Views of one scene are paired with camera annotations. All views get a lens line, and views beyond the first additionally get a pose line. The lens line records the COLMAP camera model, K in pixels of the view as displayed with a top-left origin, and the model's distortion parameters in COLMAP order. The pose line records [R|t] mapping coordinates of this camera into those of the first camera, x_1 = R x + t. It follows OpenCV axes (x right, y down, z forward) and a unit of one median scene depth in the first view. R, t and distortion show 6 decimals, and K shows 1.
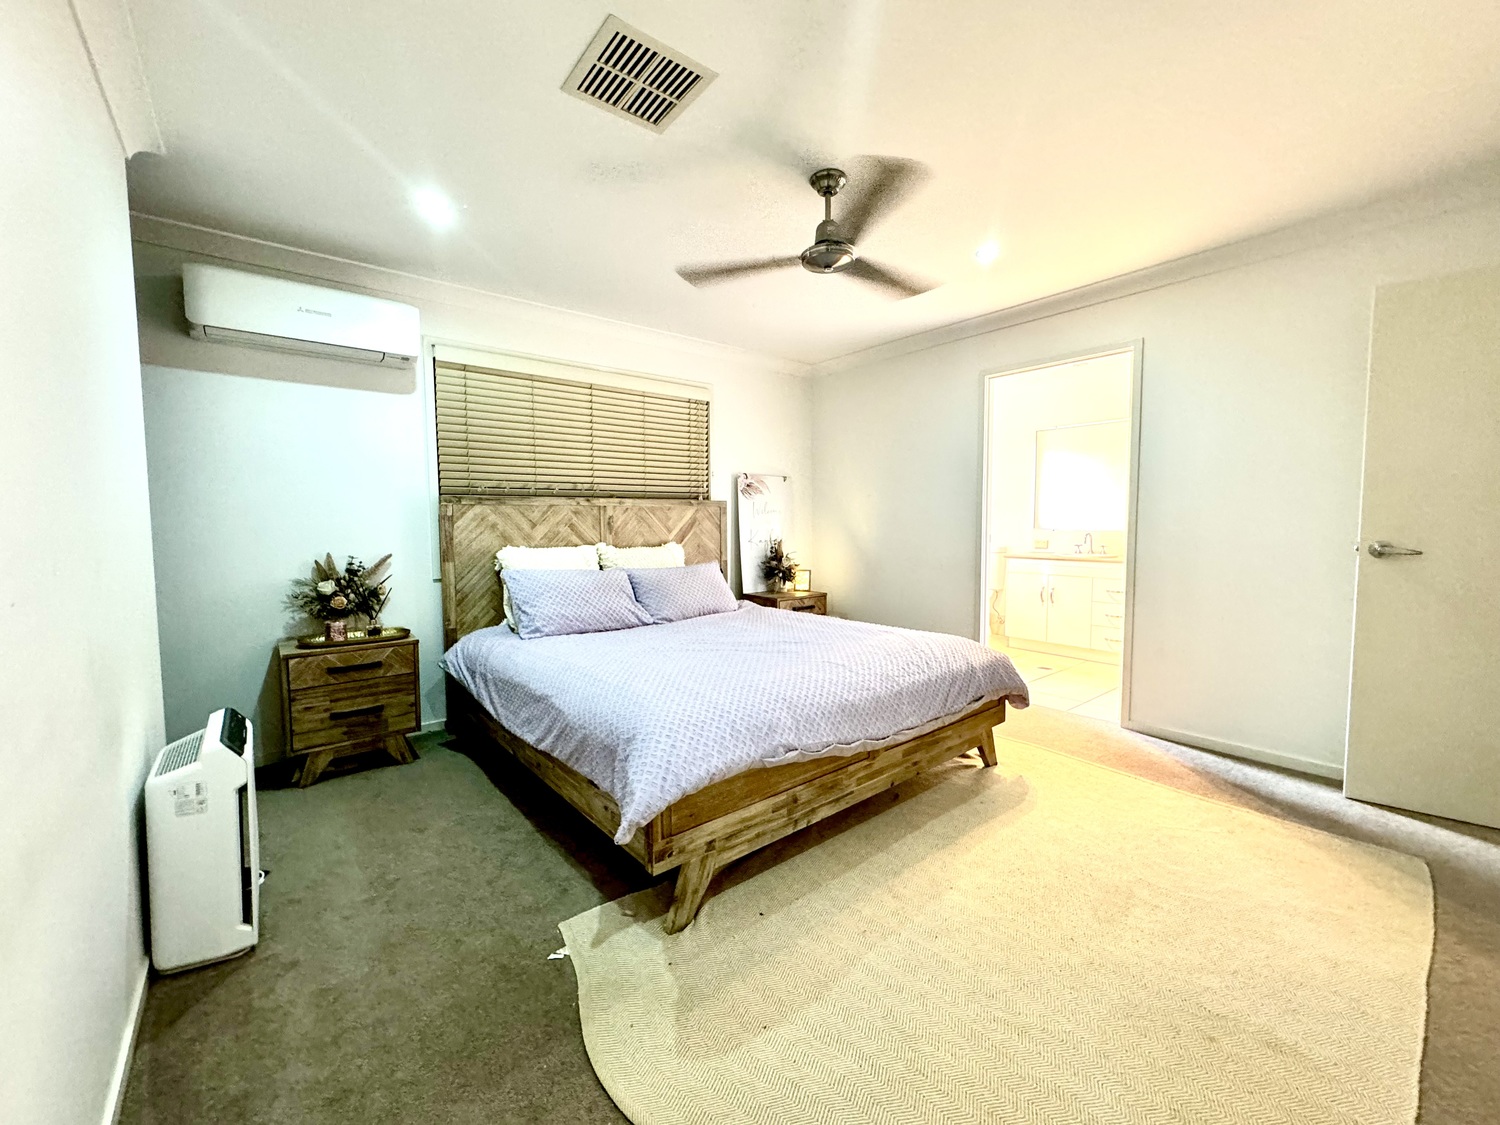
lens RADIAL K [[594.5, 0, 750.3], [0, 594.5, 558.3], [0, 0, 1]] dist [-0.002726, -0.000137]
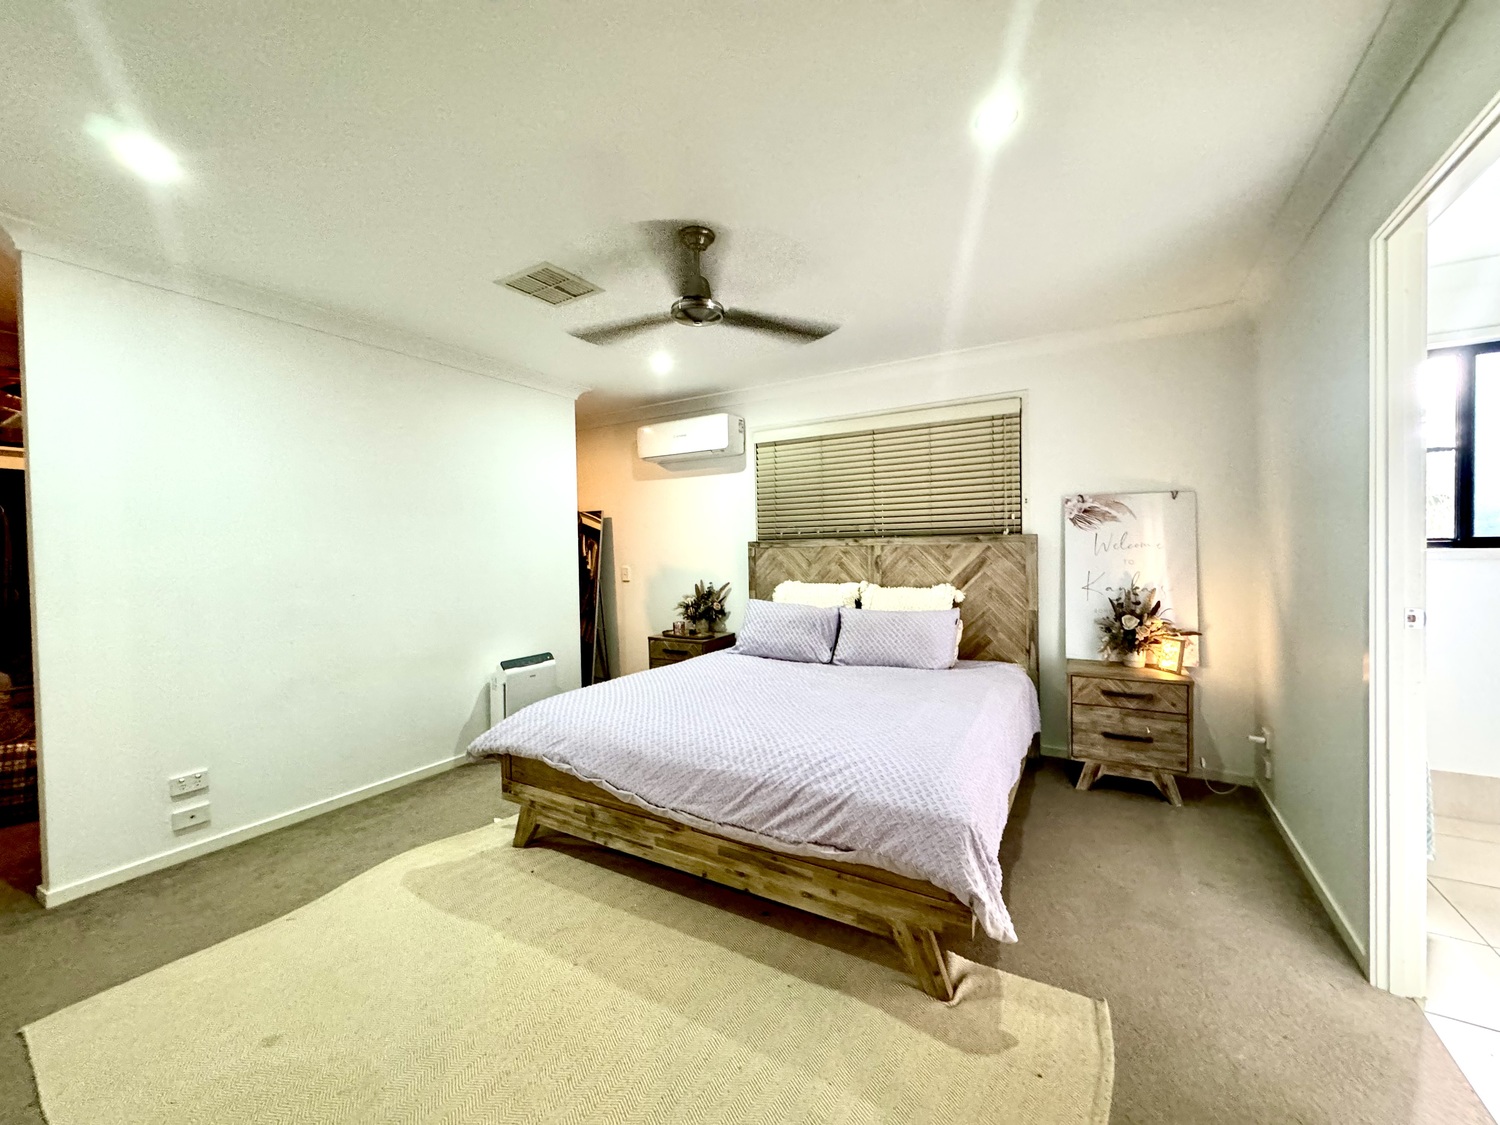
lens RADIAL K [[594.5, 0, 750.3], [0, 594.5, 558.3], [0, 0, 1]] dist [-0.002726, -0.000137]
pose [[0.344123, 0.015540, -0.938796, 0.686302], [-0.044902, 0.998991, 0.000078, -0.059393], [0.937850, 0.042127, 0.344474, 0.467982]]
